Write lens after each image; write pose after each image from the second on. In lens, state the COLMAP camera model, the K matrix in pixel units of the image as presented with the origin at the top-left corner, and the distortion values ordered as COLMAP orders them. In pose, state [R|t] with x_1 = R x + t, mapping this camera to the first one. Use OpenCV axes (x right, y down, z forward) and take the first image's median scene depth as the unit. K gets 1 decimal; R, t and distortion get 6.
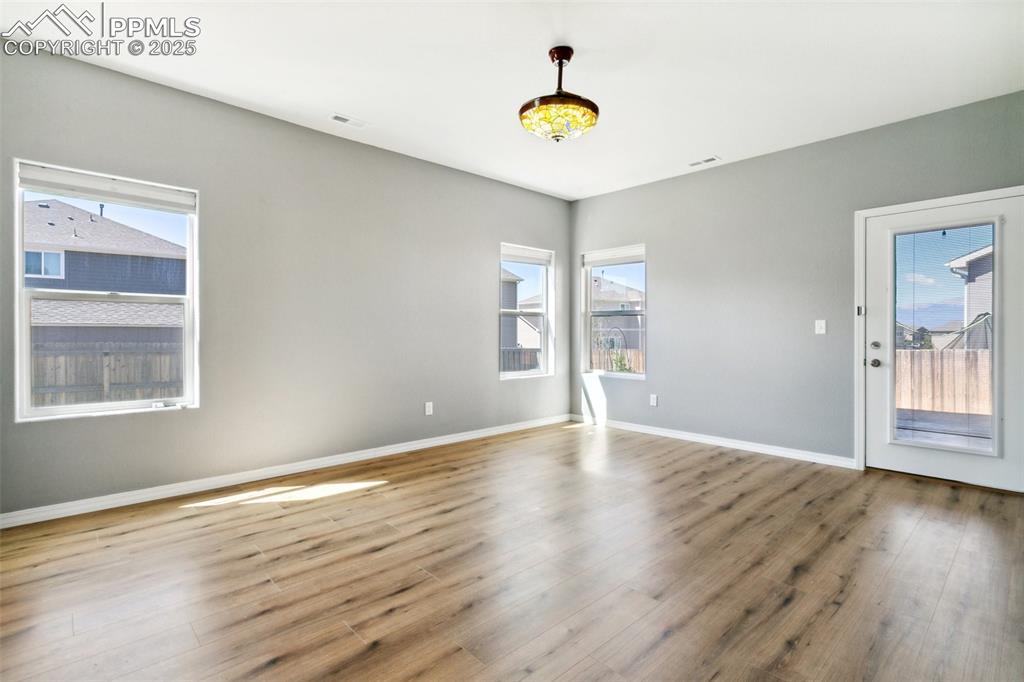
lens RADIAL K [[487.3, 0, 508.5], [0, 487.3, 340.0], [0, 0, 1]] dist [-0.001123, 0.001468]
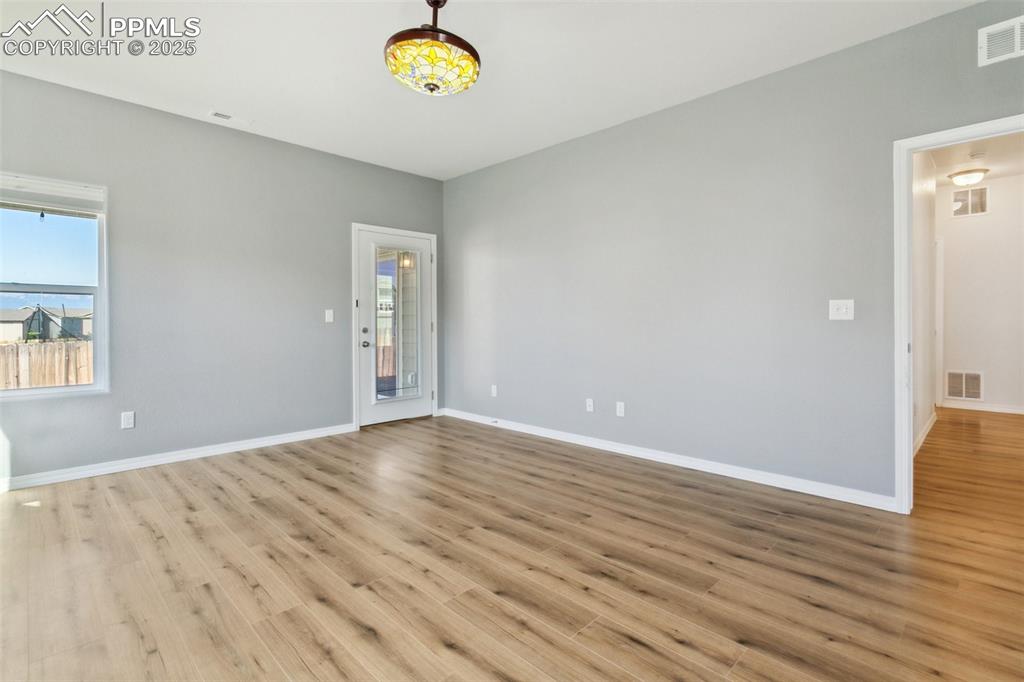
lens RADIAL K [[487.3, 0, 503.3], [0, 487.3, 334.4], [0, 0, 1]] dist [-0.001123, 0.001468]
pose [[-0.027708, -0.027028, 0.999251, -0.520417], [0.019299, 0.999434, 0.027568, -0.007326], [-0.999430, 0.020048, -0.027170, 0.642496]]
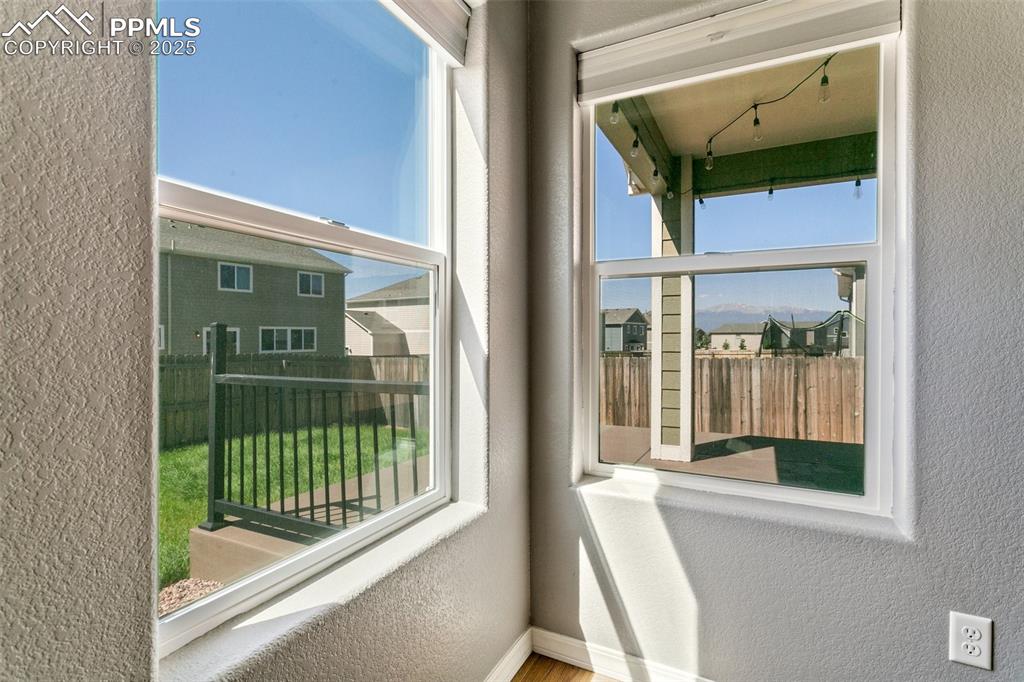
lens RADIAL K [[487.3, 0, 506.7], [0, 487.3, 339.1], [0, 0, 1]] dist [-0.001123, 0.001468]
pose [[0.944124, -0.008564, 0.329479, 0.035133], [0.011735, 0.999902, -0.007639, -0.018127], [-0.329381, 0.011079, 0.944132, 1.126093]]
